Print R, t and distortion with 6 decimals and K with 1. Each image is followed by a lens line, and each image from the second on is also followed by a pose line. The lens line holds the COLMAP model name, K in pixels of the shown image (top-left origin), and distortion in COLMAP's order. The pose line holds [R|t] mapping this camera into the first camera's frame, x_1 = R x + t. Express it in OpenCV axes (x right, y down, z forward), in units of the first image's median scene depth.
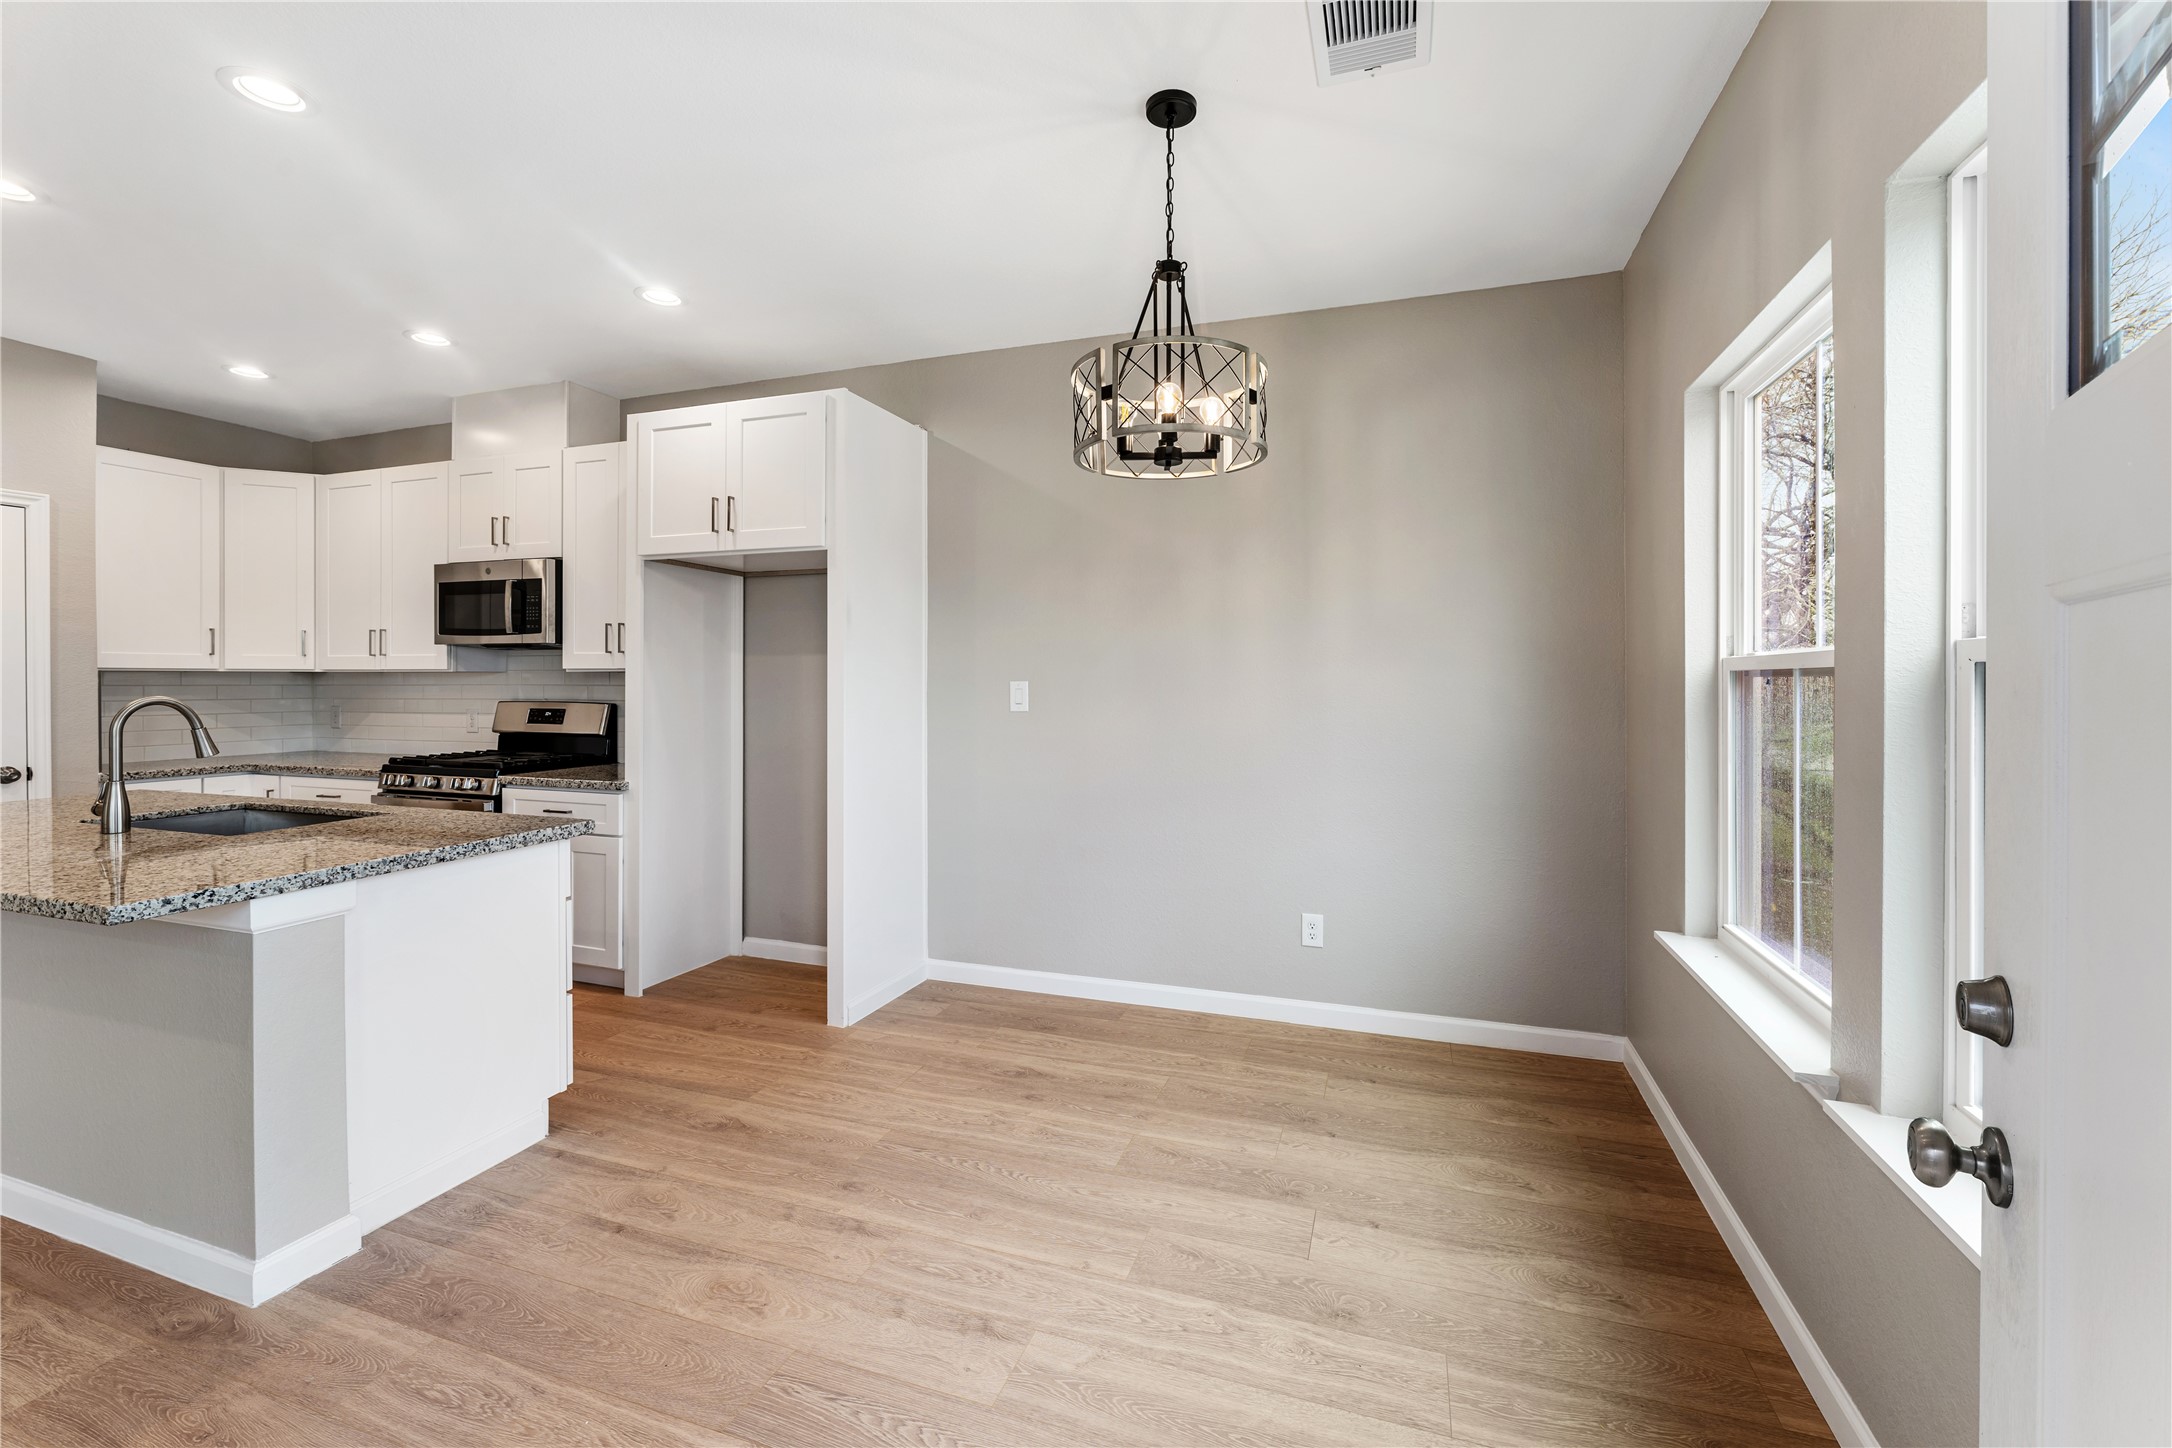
lens RADIAL K [[896.6, 0, 1094.7], [0, 896.6, 683.8], [0, 0, 1]] dist [-0.007120, 0.000453]
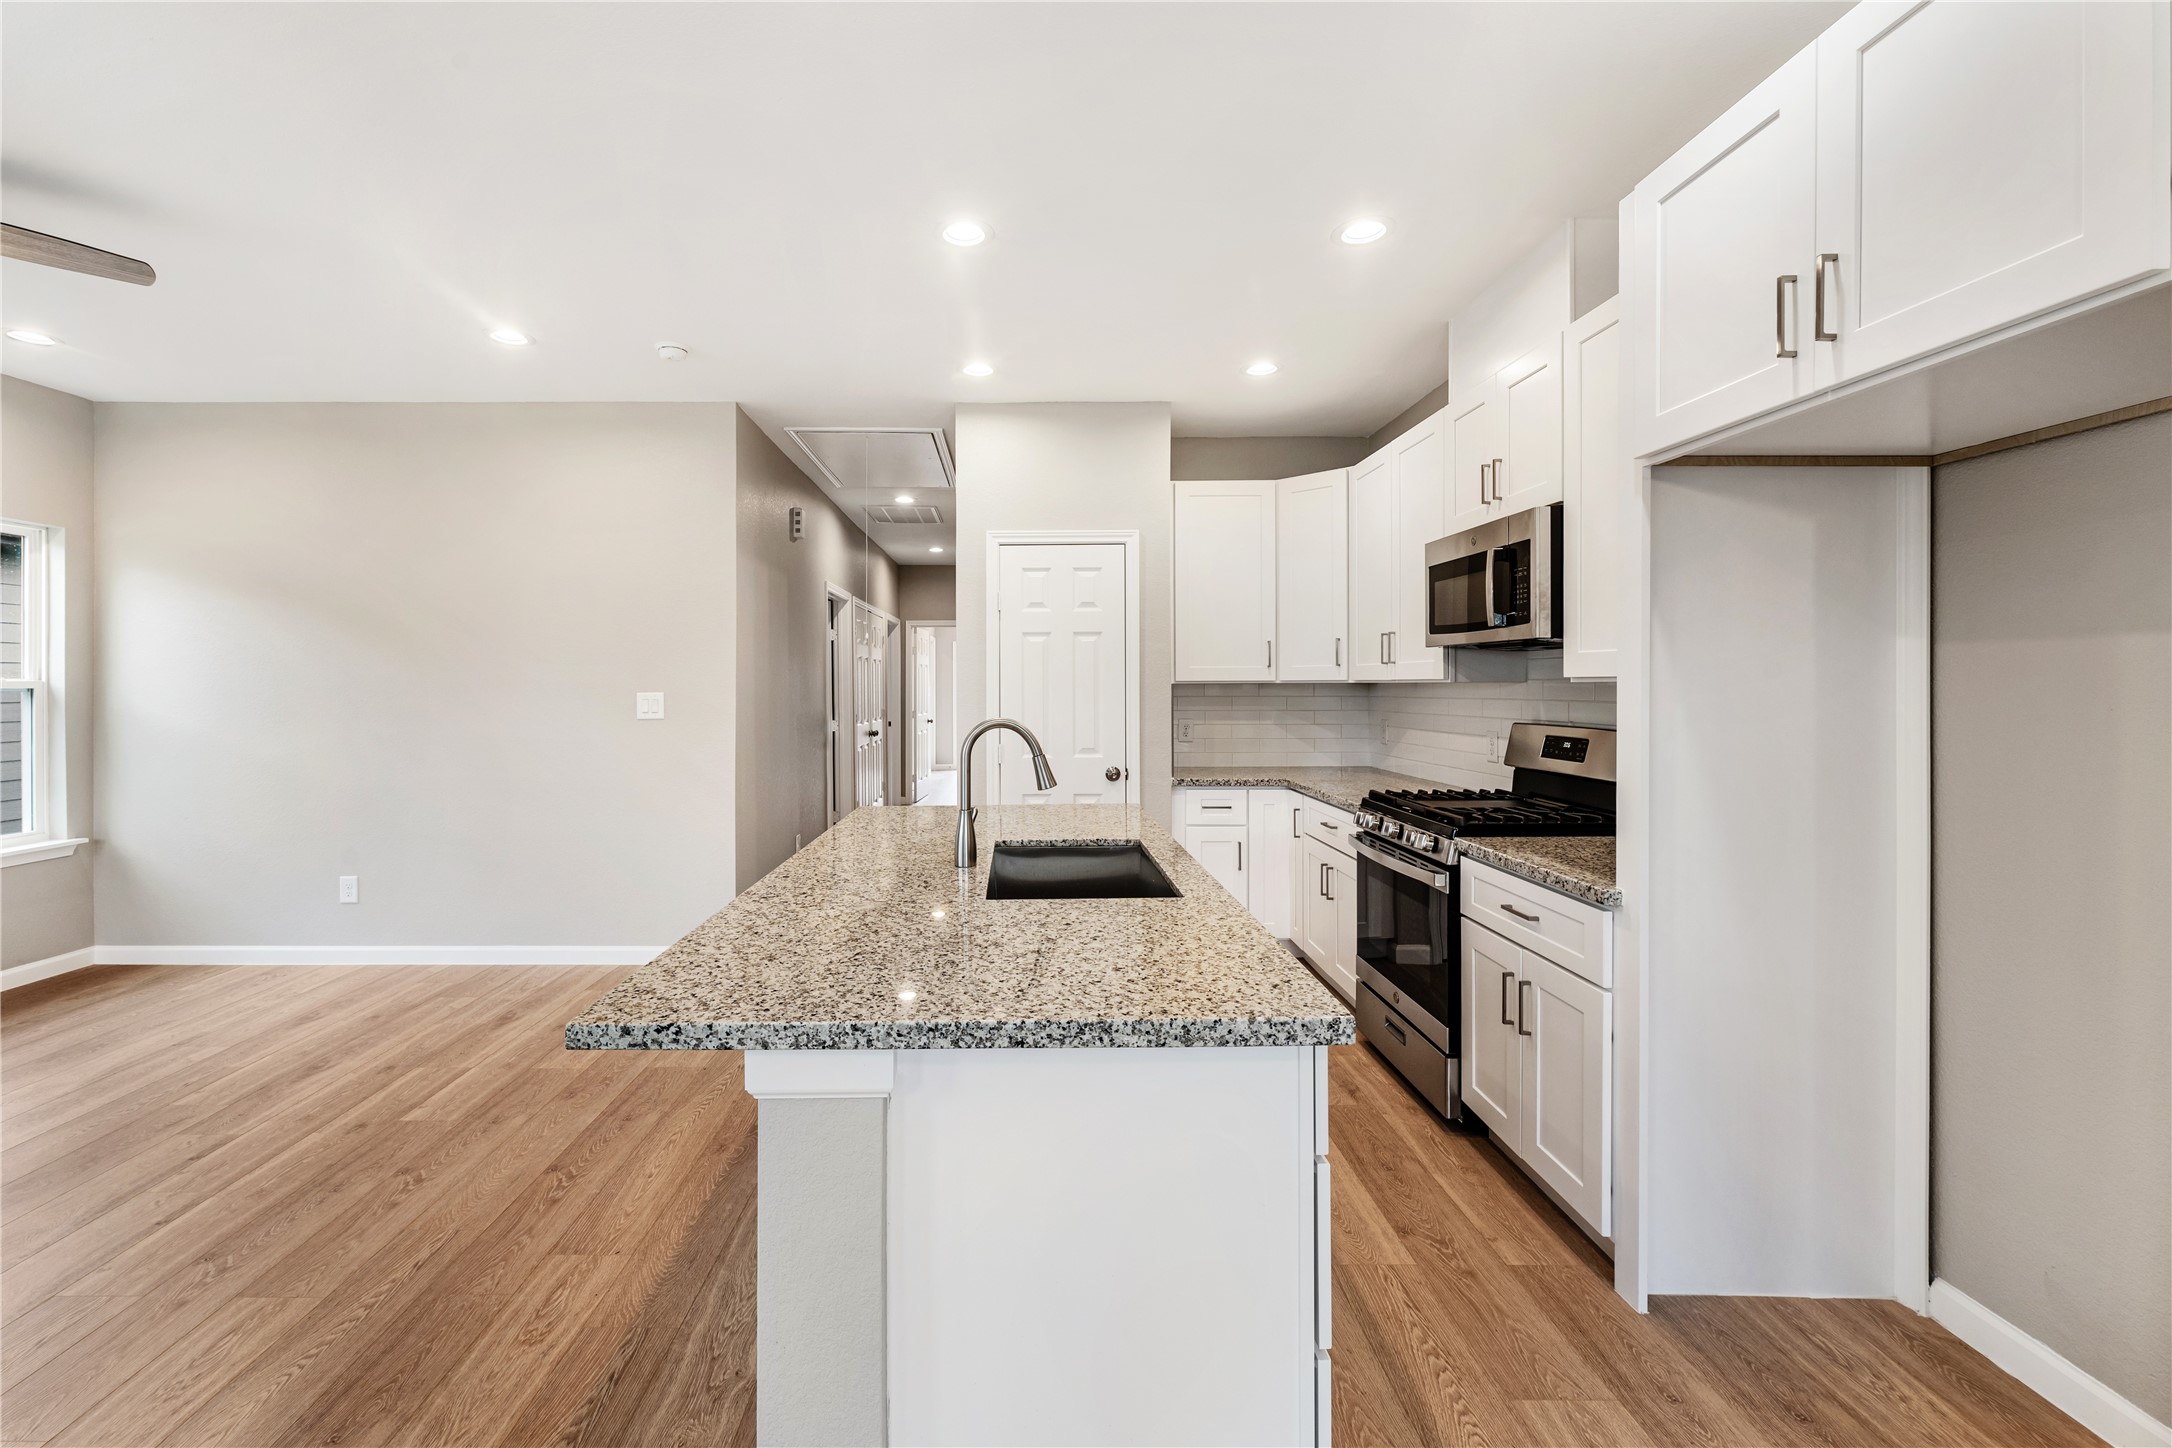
lens RADIAL K [[915.4, 0, 1018.3], [0, 915.4, 686.3], [0, 0, 1]] dist [-0.000418, -0.000345]
pose [[0.321205, -0.001902, -0.947008, -0.134640], [-0.000223, 0.999998, -0.002084, -0.011265], [0.947010, 0.000880, 0.321204, 0.534185]]
